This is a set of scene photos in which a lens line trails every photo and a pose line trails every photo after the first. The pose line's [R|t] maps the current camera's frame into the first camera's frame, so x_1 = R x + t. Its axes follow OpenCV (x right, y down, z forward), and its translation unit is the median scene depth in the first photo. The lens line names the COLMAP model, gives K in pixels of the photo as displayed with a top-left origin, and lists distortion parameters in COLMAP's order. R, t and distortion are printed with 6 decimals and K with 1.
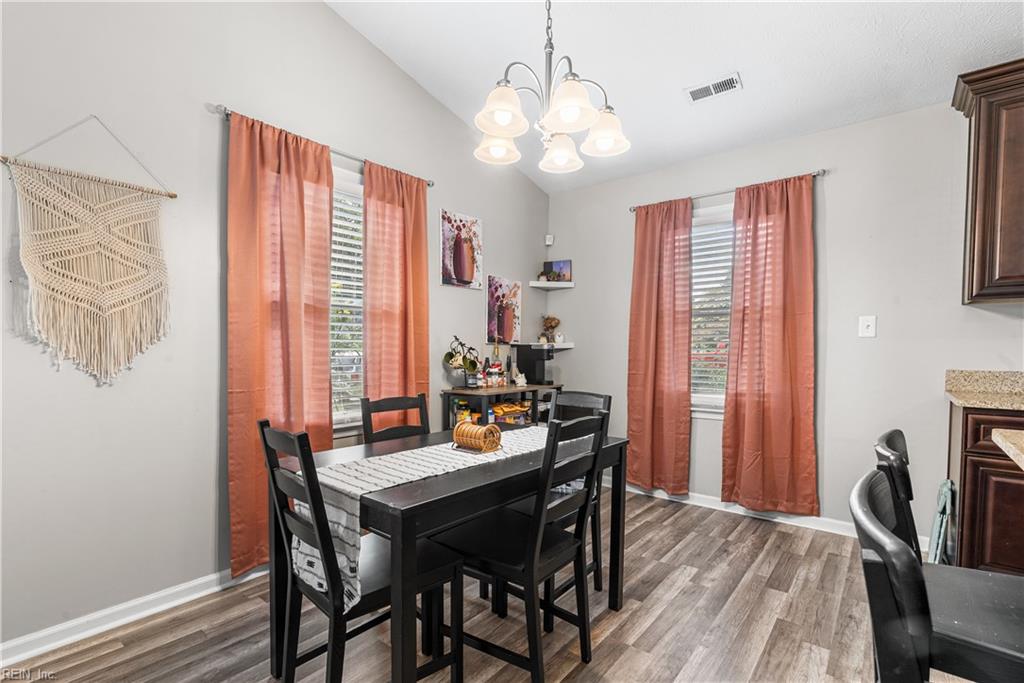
lens RADIAL K [[466.3, 0, 502.4], [0, 466.3, 360.8], [0, 0, 1]] dist [-0.016006, 0.006042]
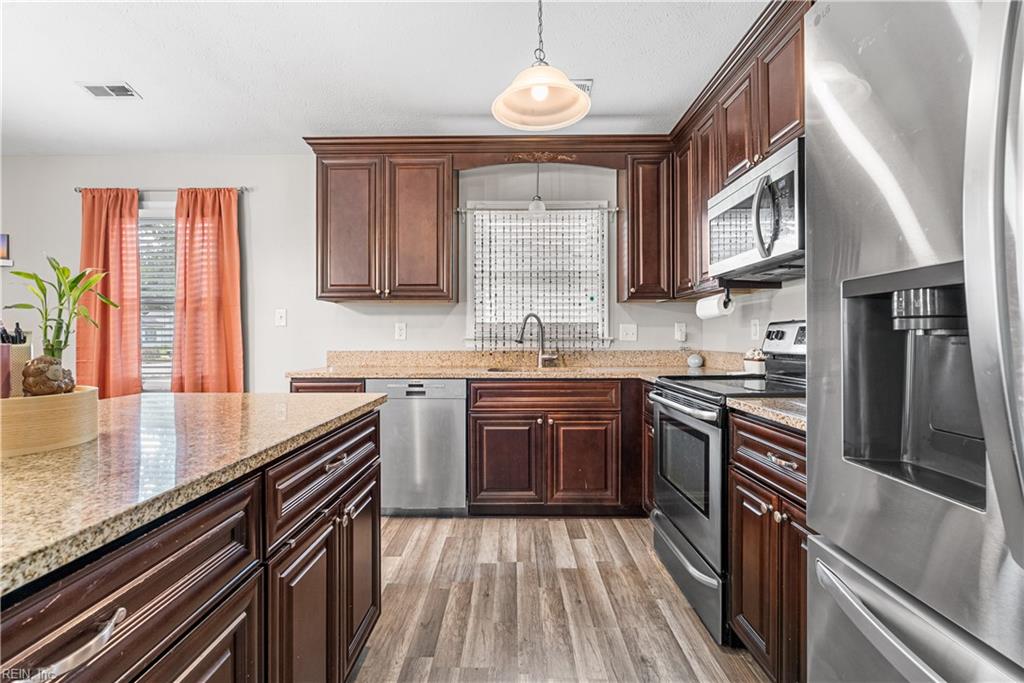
lens RADIAL K [[466.3, 0, 514.9], [0, 466.3, 338.2], [0, 0, 1]] dist [-0.016006, 0.006042]
pose [[0.771926, -0.008690, 0.635653, 0.431019], [0.022809, 0.999641, -0.014034, 0.013554], [-0.635303, 0.025332, 0.771847, -0.340552]]
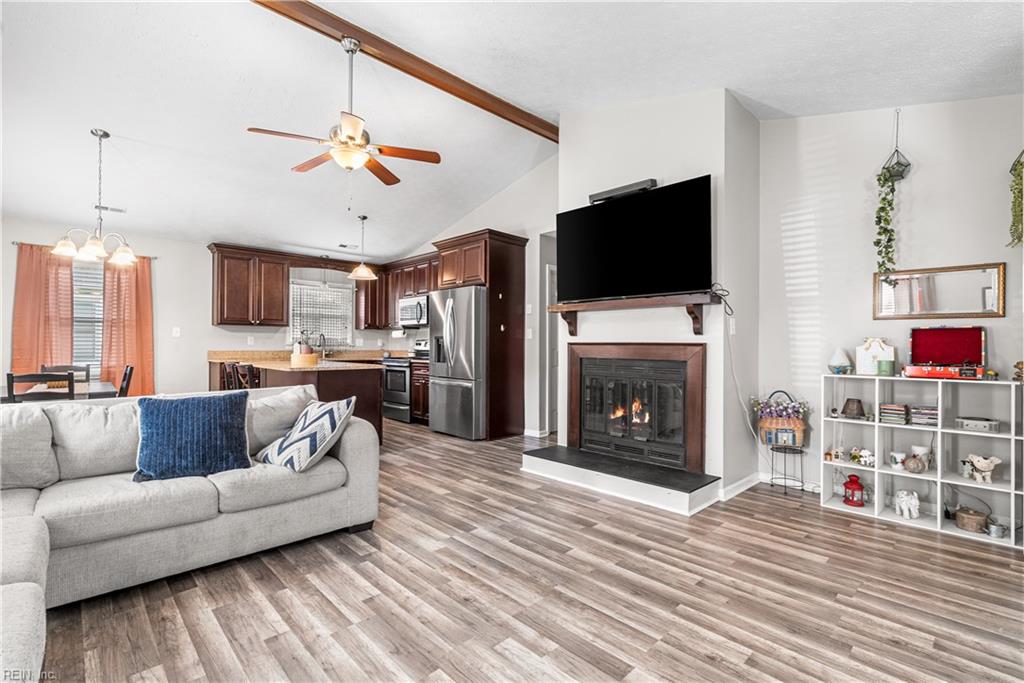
lens RADIAL K [[466.3, 0, 514.1], [0, 466.3, 345.9], [0, 0, 1]] dist [-0.016006, 0.006042]
pose [[0.115840, -0.005102, 0.993255, -1.126747], [0.022070, 0.999753, 0.002562, 0.021743], [-0.993023, 0.021624, 0.115924, -0.808195]]
